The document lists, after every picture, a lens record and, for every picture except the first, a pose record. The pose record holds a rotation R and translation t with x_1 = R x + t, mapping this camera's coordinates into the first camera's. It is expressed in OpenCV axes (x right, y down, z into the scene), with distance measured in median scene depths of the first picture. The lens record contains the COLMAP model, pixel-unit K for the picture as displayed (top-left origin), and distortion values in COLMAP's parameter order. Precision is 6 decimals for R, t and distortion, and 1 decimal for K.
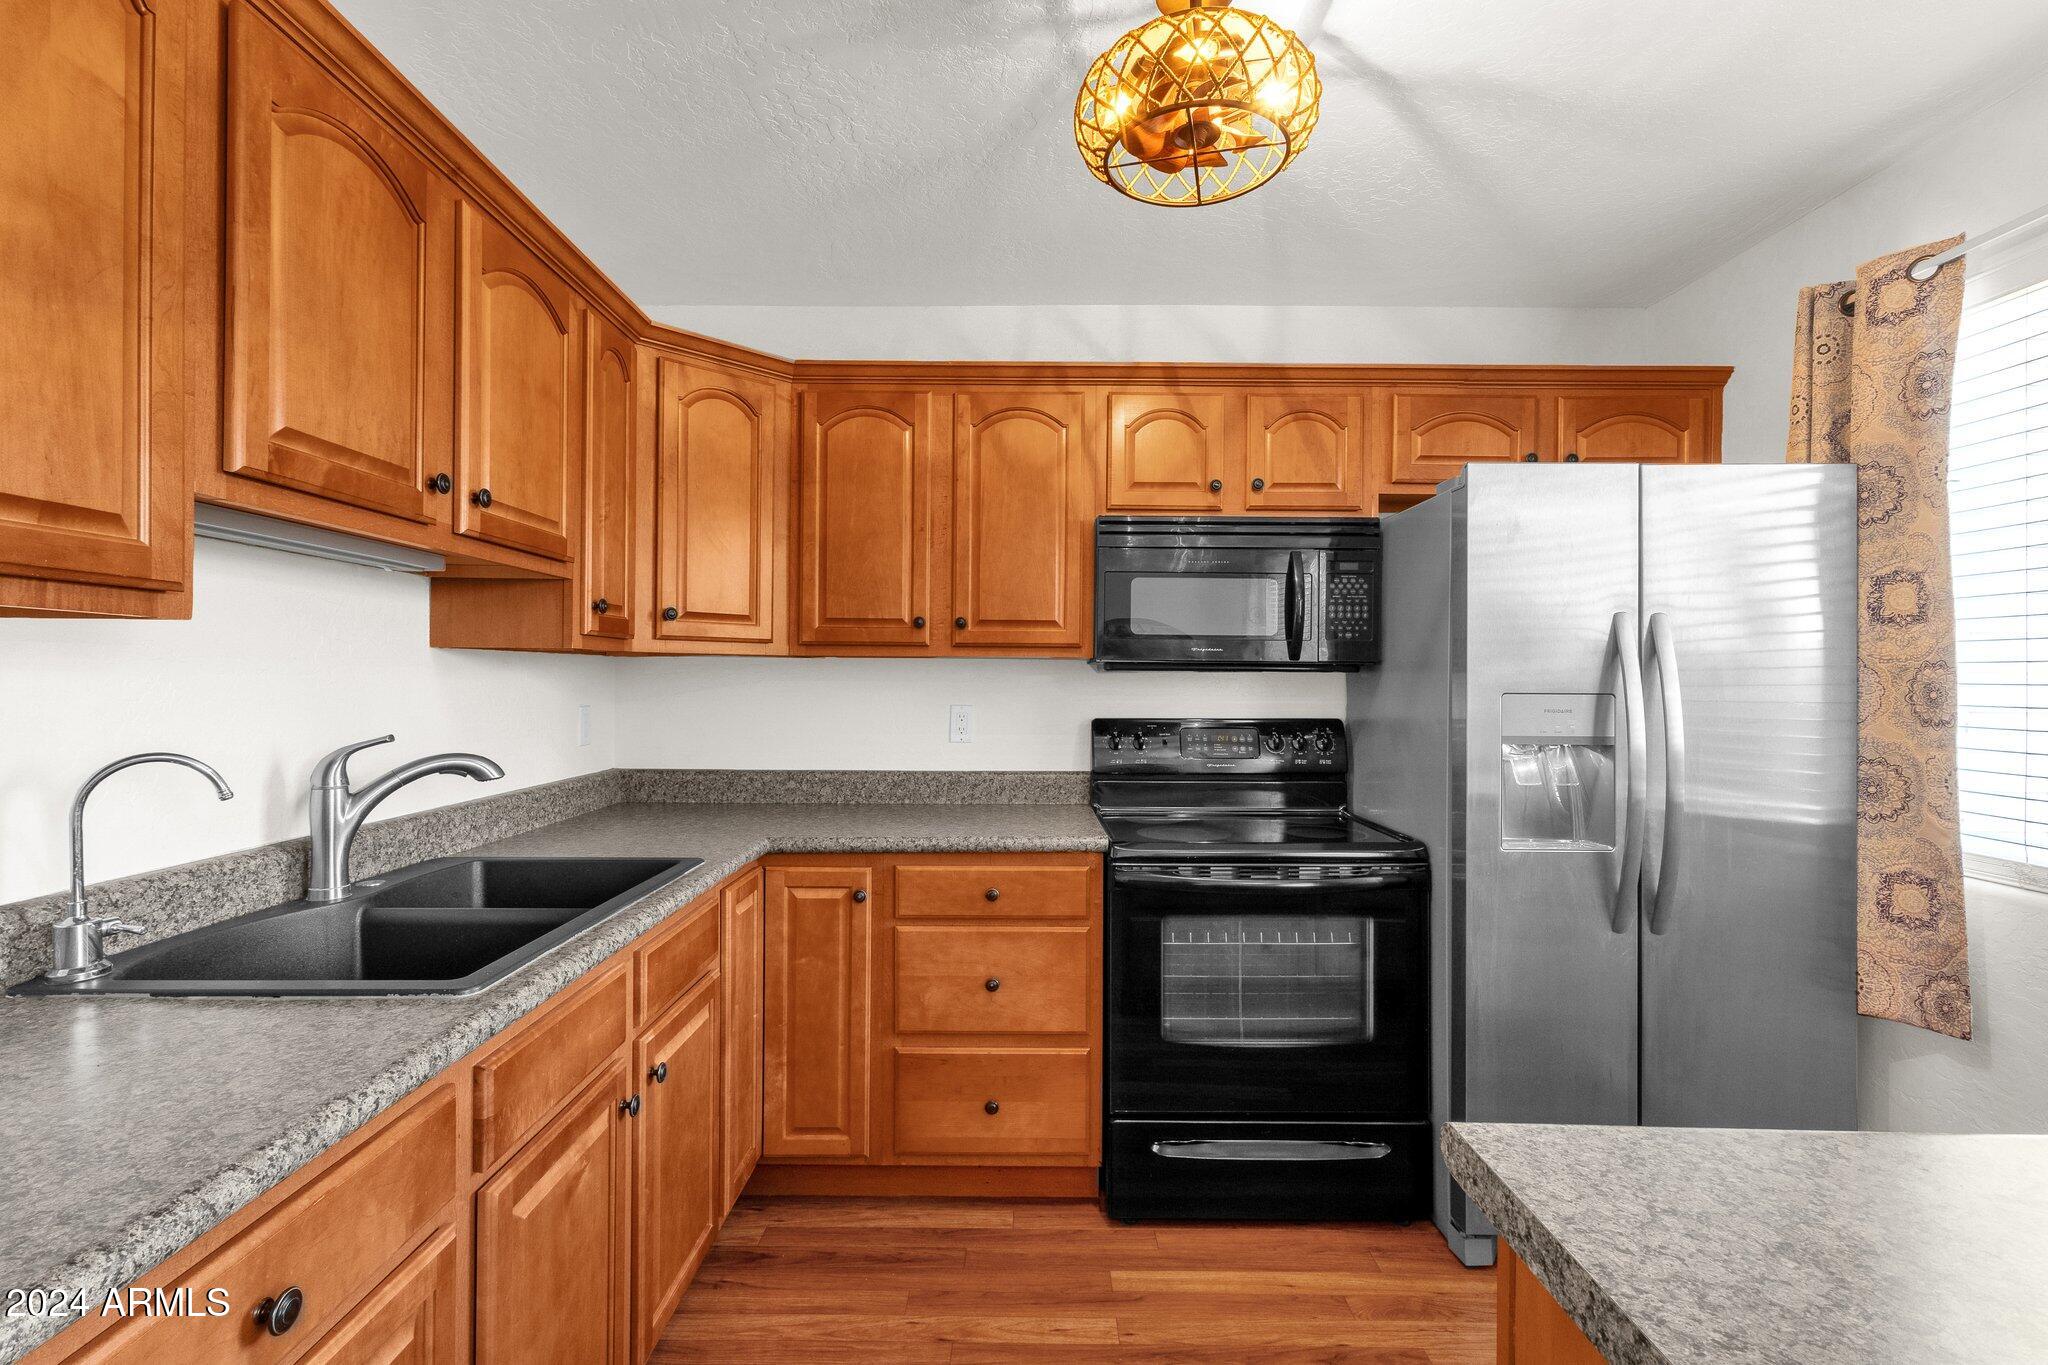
lens RADIAL K [[941.6, 0, 1022.4], [0, 941.6, 679.4], [0, 0, 1]] dist [0.003438, 0.000855]
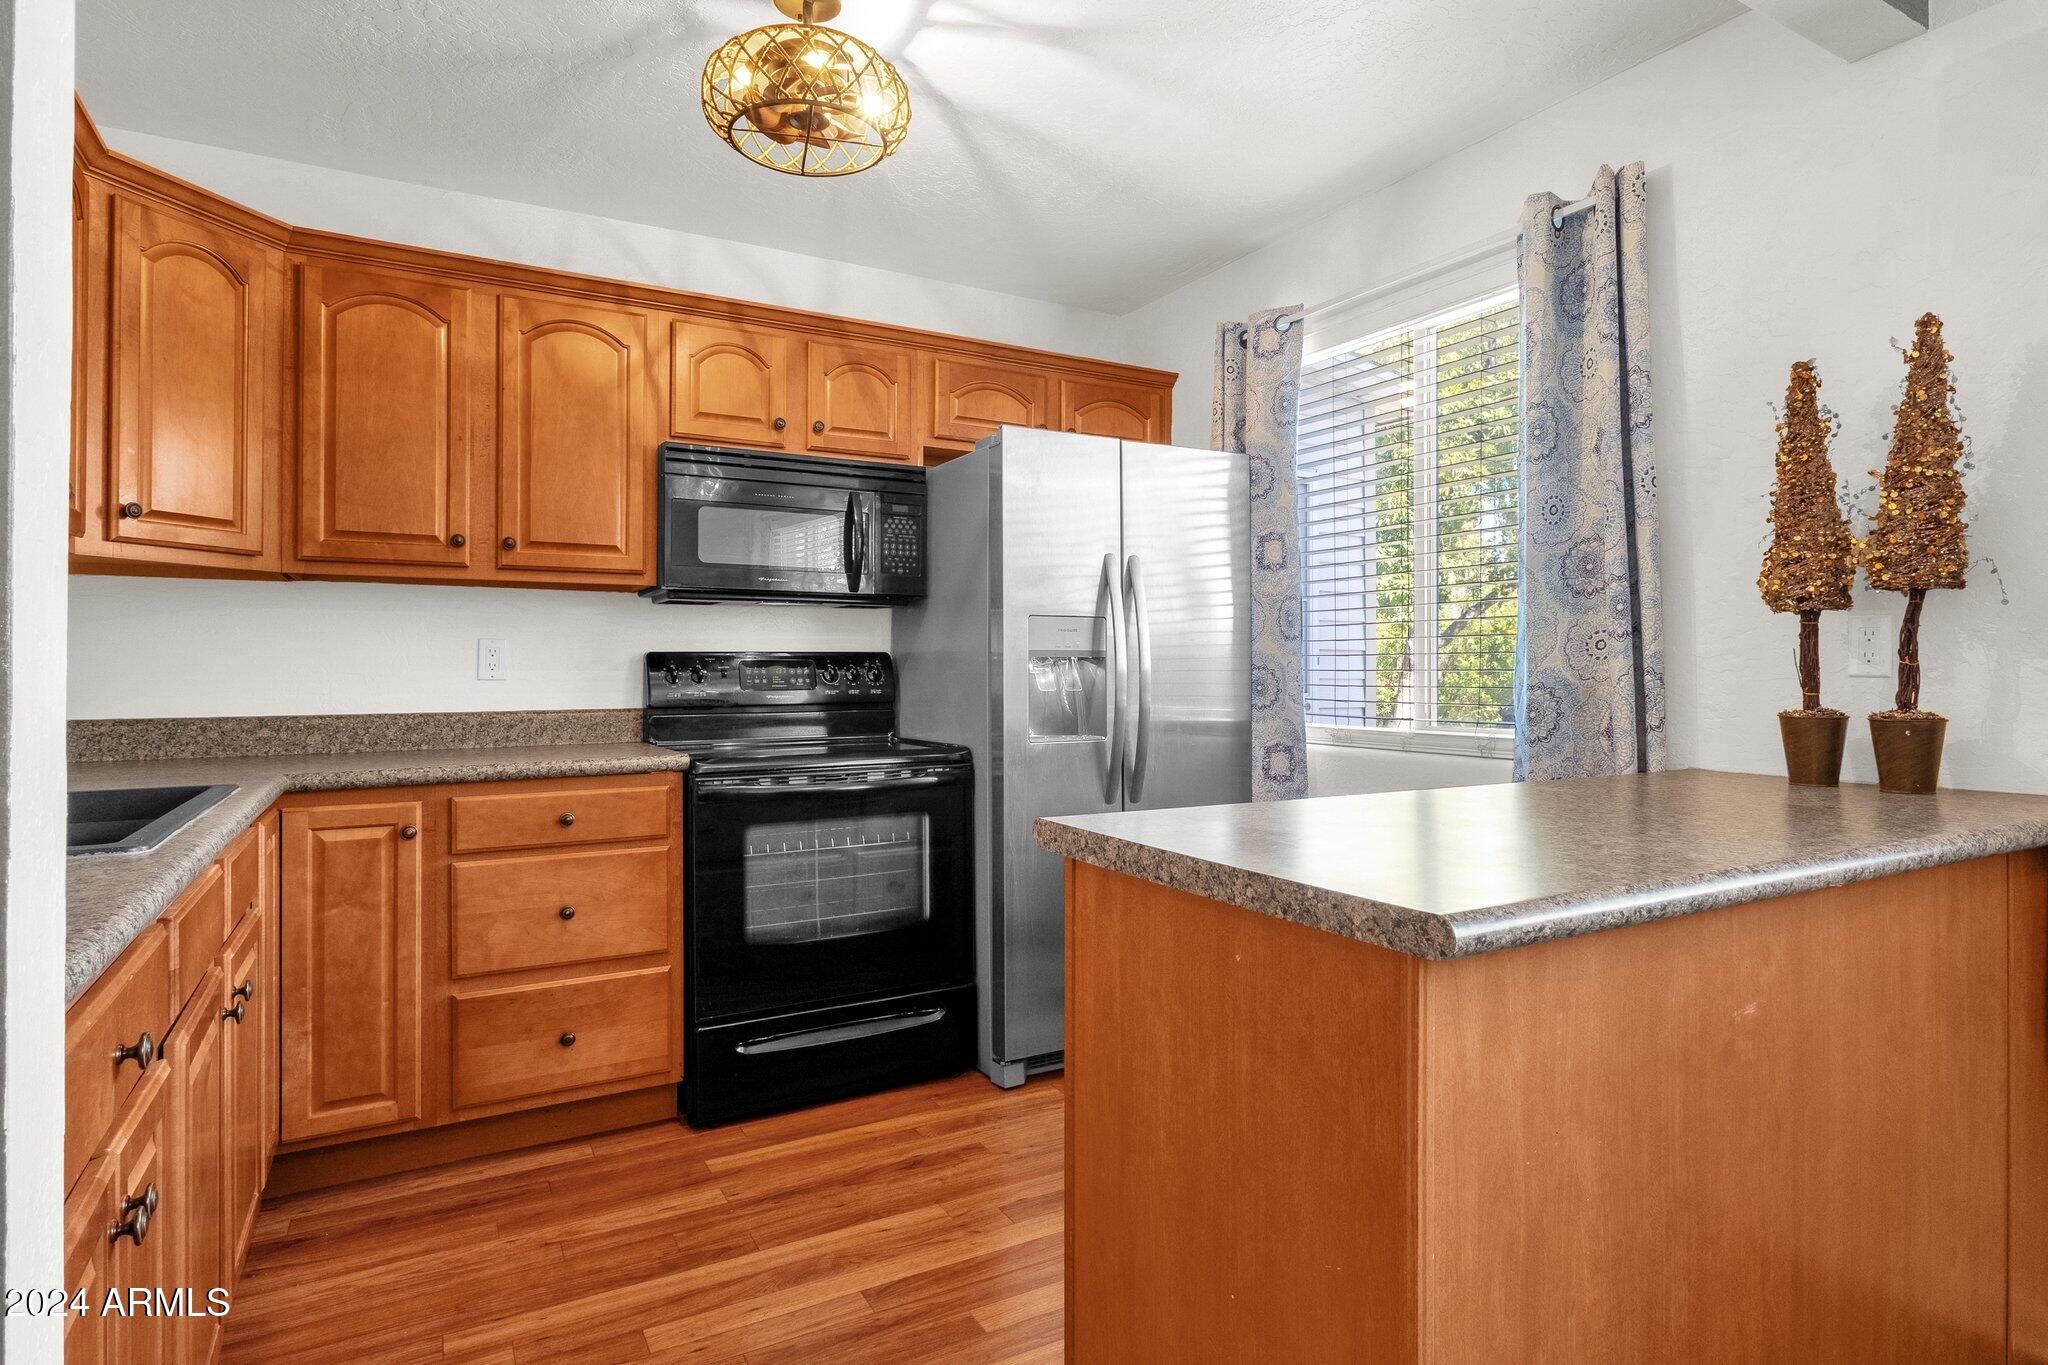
lens RADIAL K [[1104.4, 0, 1054.7], [0, 1104.4, 660.7], [0, 0, 1]] dist [-0.008359, 0.000757]
pose [[0.862795, -0.003854, 0.505539, -0.170054], [0.007359, 0.999961, -0.004935, 0.073267], [-0.505501, 0.007978, 0.862789, -0.231714]]
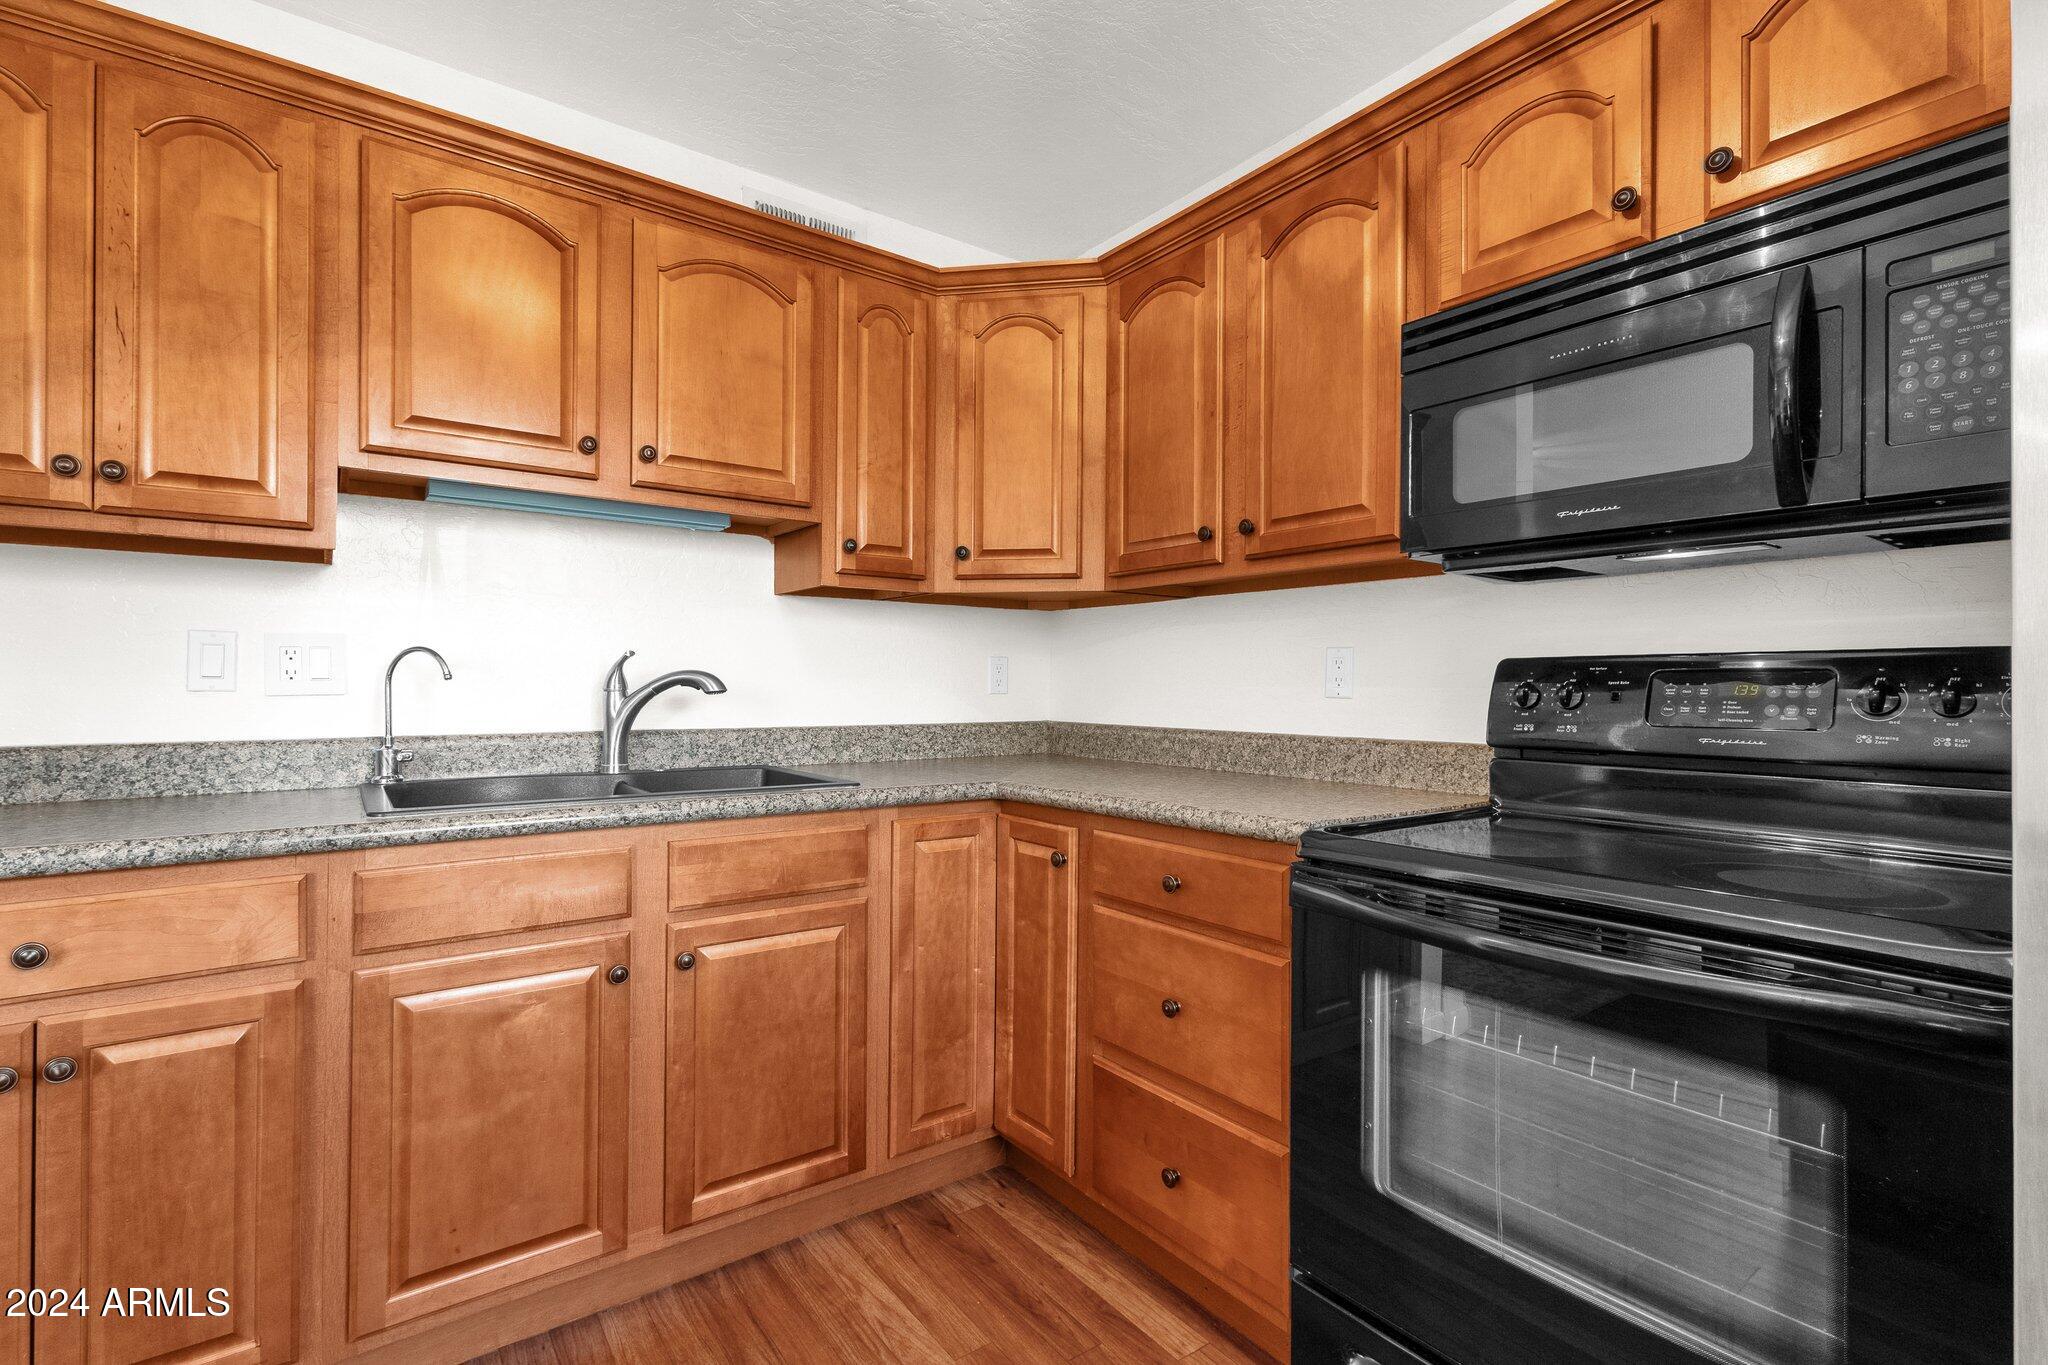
lens RADIAL K [[941.6, 0, 1022.4], [0, 941.6, 679.4], [0, 0, 1]] dist [0.003438, 0.000855]
pose [[0.591310, -0.007724, -0.806407, 0.484072], [-0.002358, 0.999933, -0.011306, 0.078152], [0.806441, 0.008587, 0.591253, 0.471257]]
